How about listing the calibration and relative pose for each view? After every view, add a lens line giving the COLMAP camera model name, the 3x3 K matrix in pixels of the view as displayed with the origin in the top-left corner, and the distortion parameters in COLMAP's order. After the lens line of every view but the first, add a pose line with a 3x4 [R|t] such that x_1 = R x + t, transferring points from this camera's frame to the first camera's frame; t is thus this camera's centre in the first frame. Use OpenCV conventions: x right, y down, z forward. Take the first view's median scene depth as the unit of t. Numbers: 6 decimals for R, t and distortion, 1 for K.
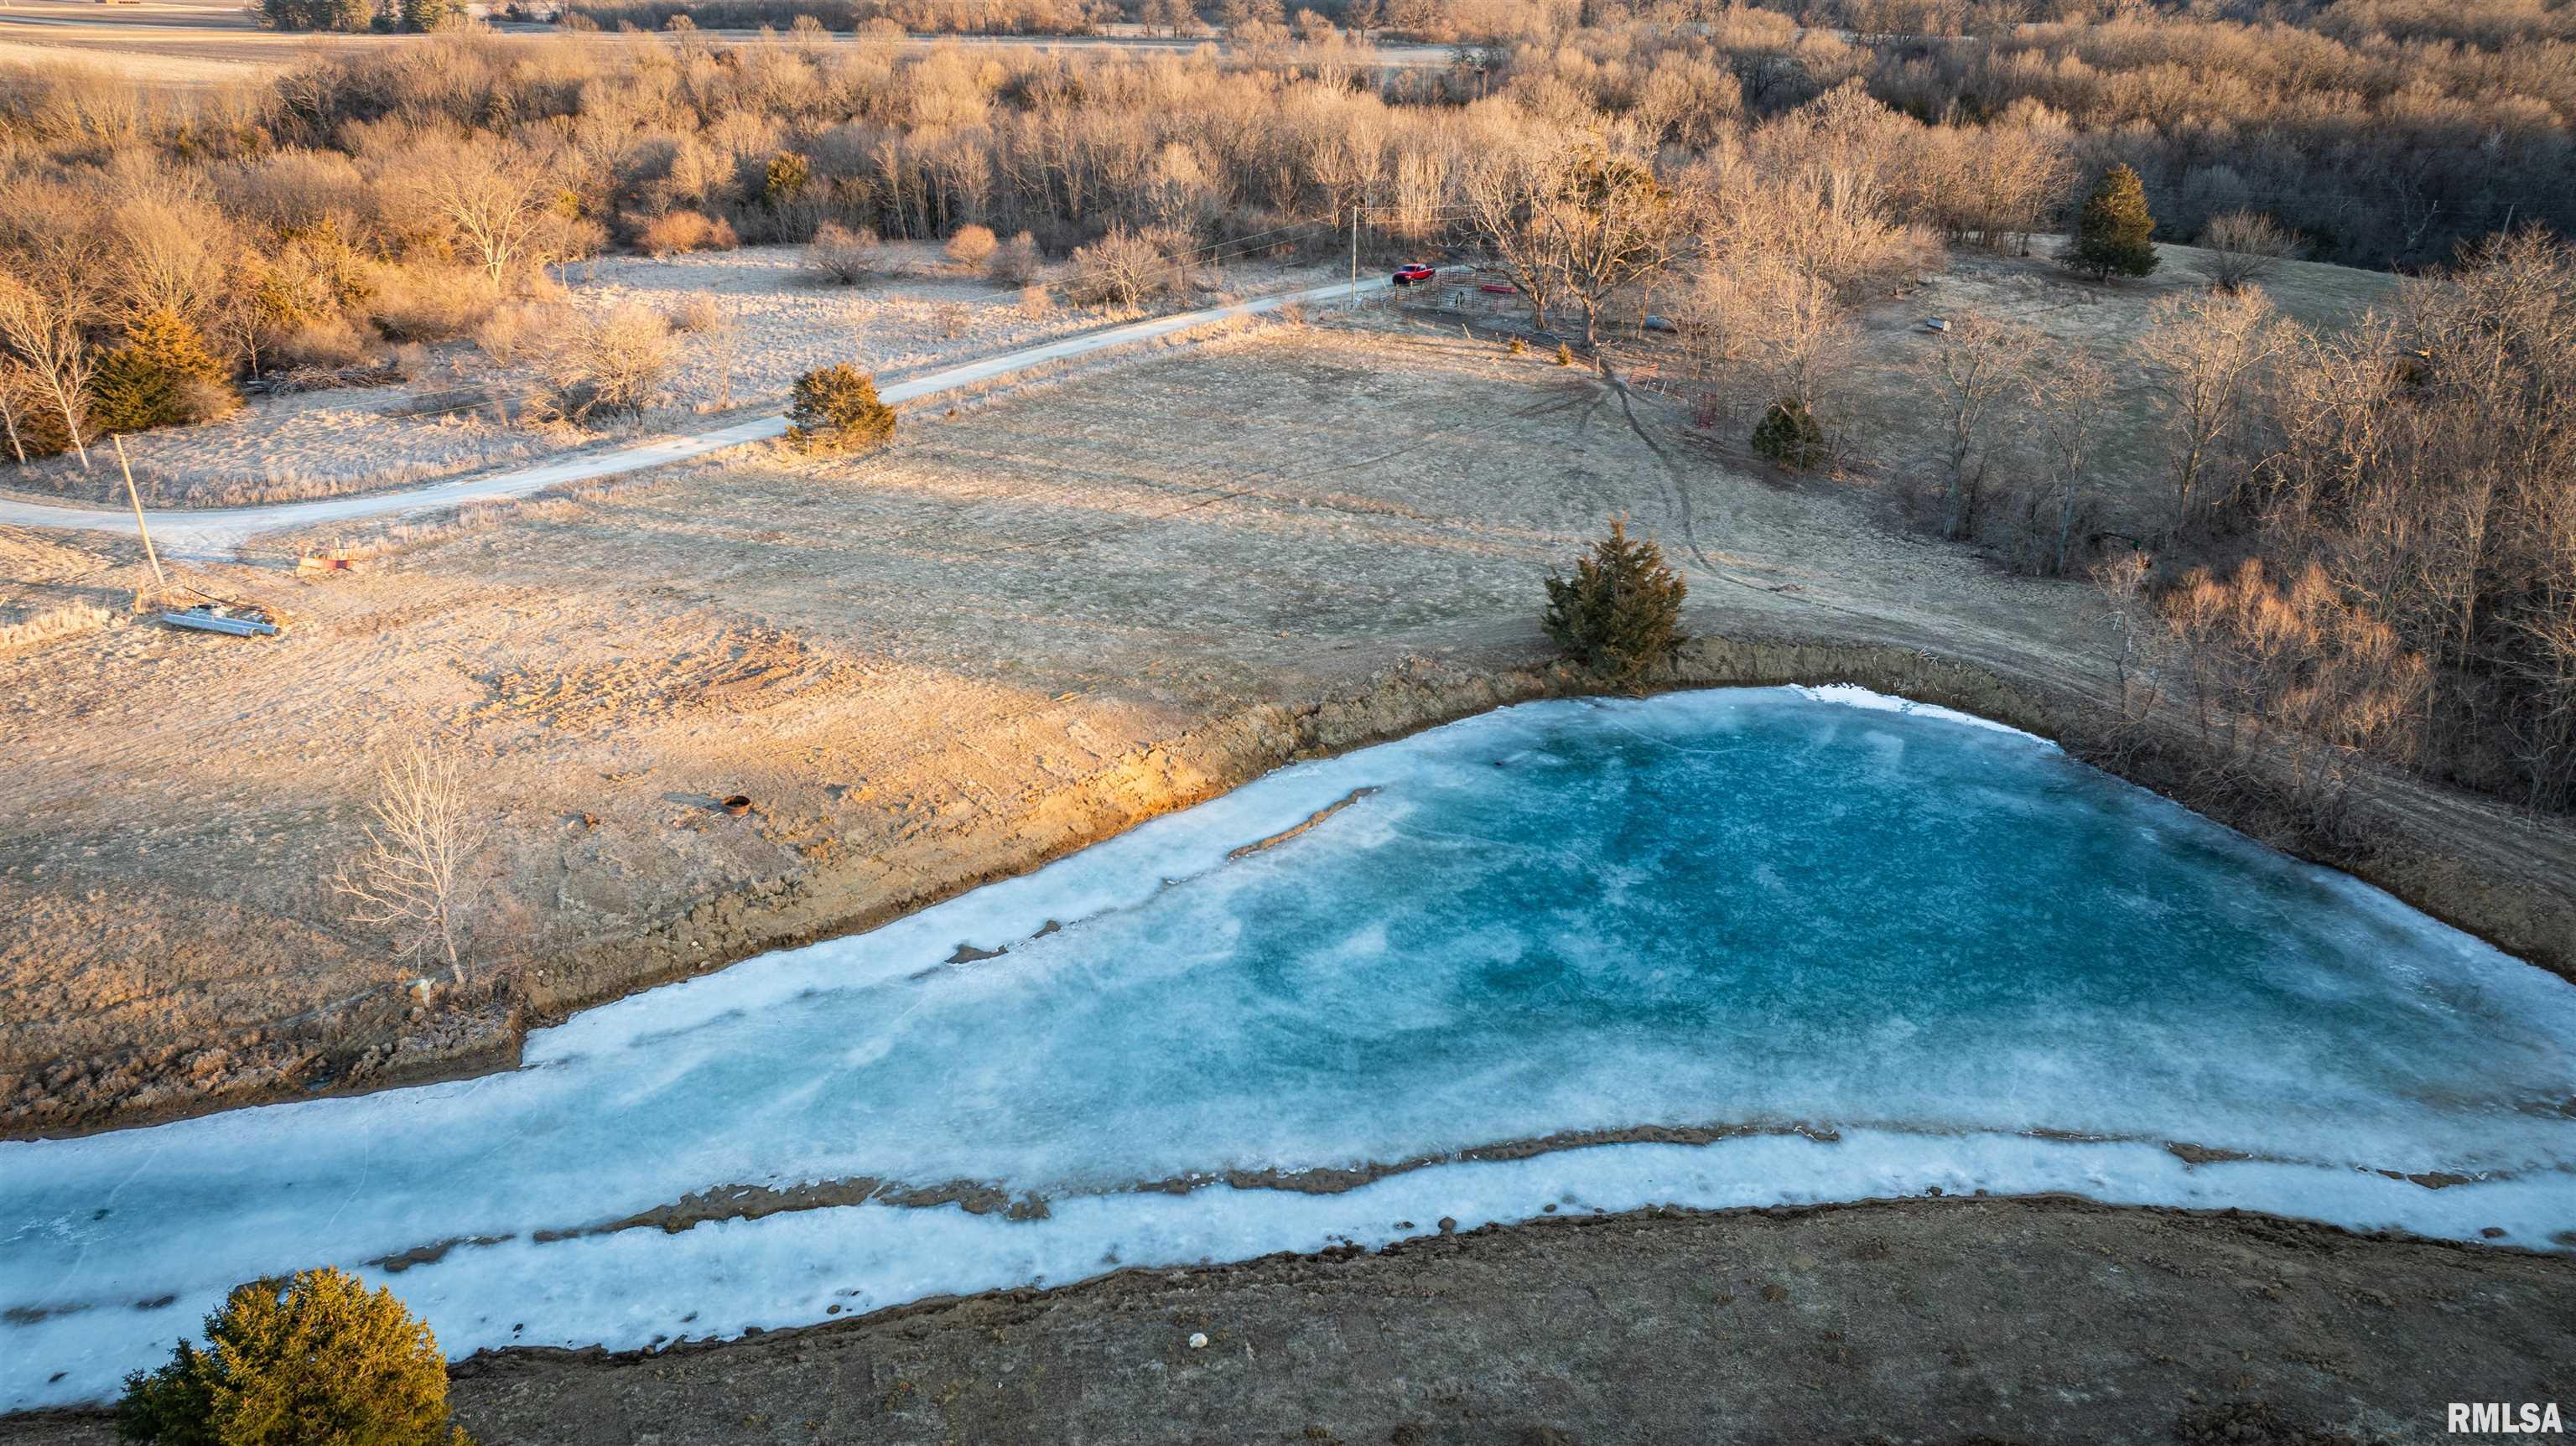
lens RADIAL K [[1815.7, 0, 1300.4], [0, 1815.7, 723.0], [0, 0, 1]] dist [-0.016285, -0.000734]
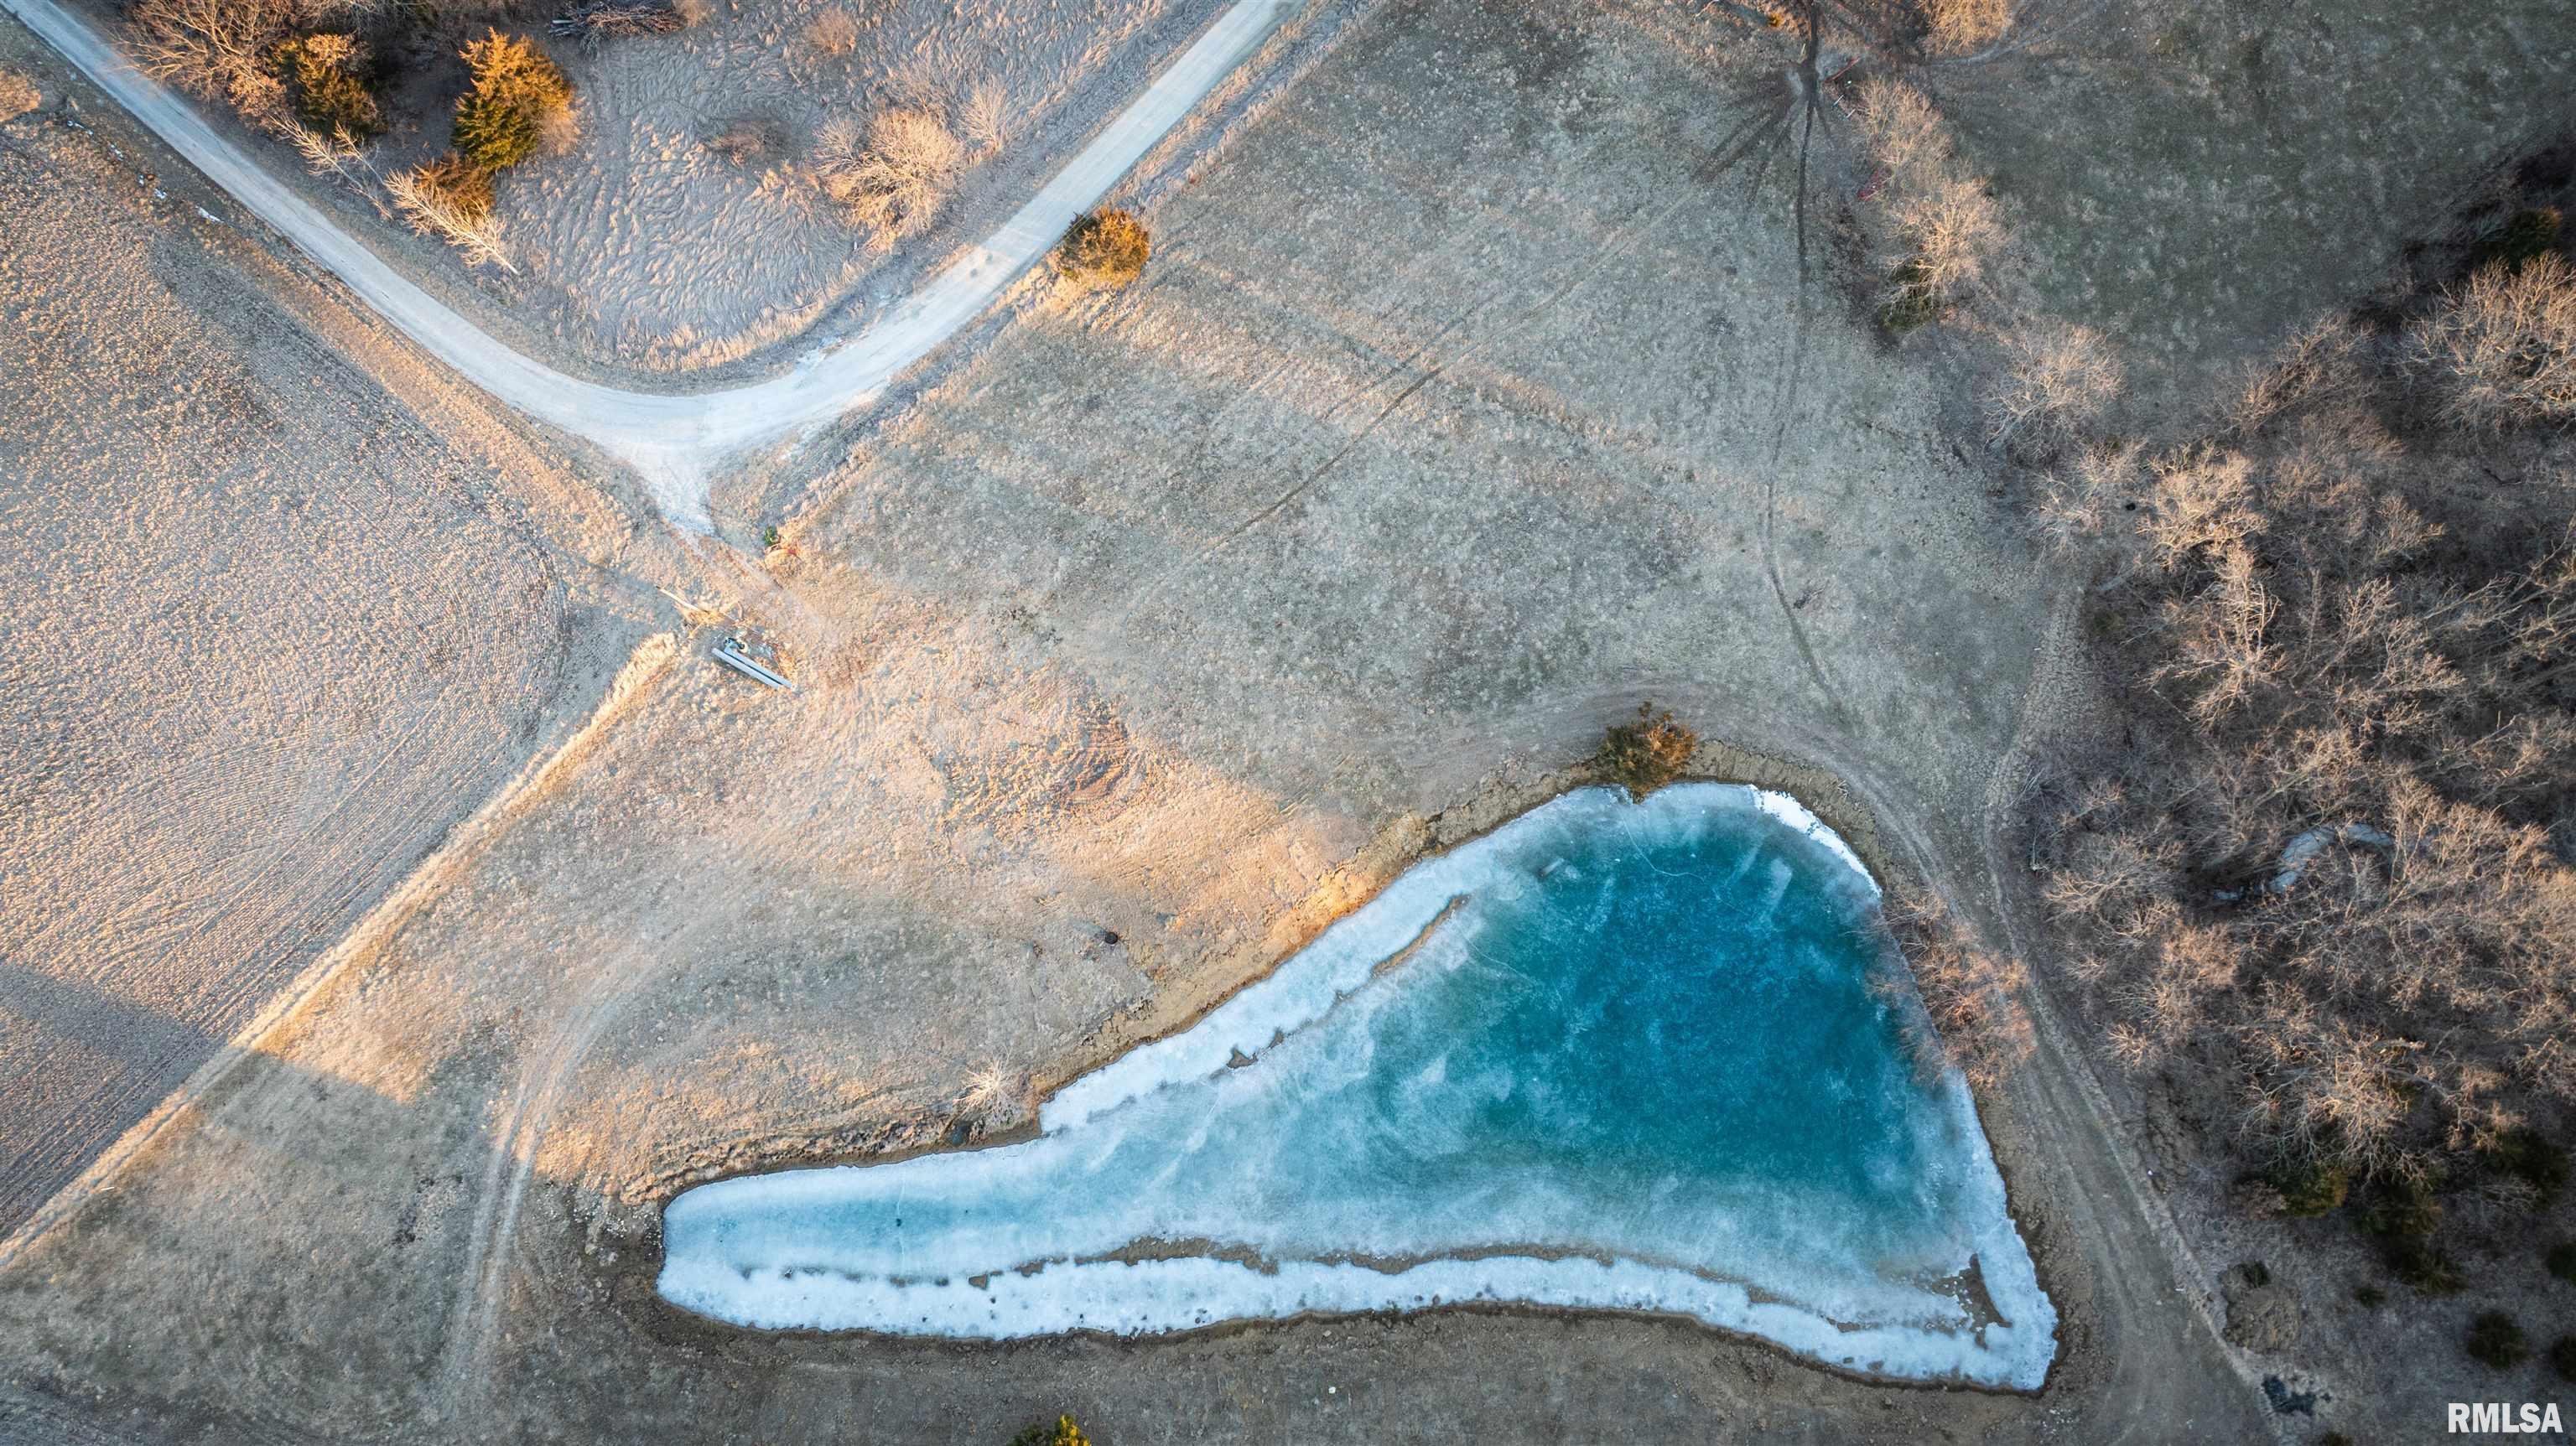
lens RADIAL K [[1815.7, 0, 1293.6], [0, 1815.7, 713.0], [0, 0, 1]] dist [-0.016285, -0.000734]
pose [[0.992592, 0.119227, -0.023361, -0.122831], [-0.050841, 0.582251, 0.811418, -1.787481], [0.110345, -0.804219, 0.584000, 0.136391]]
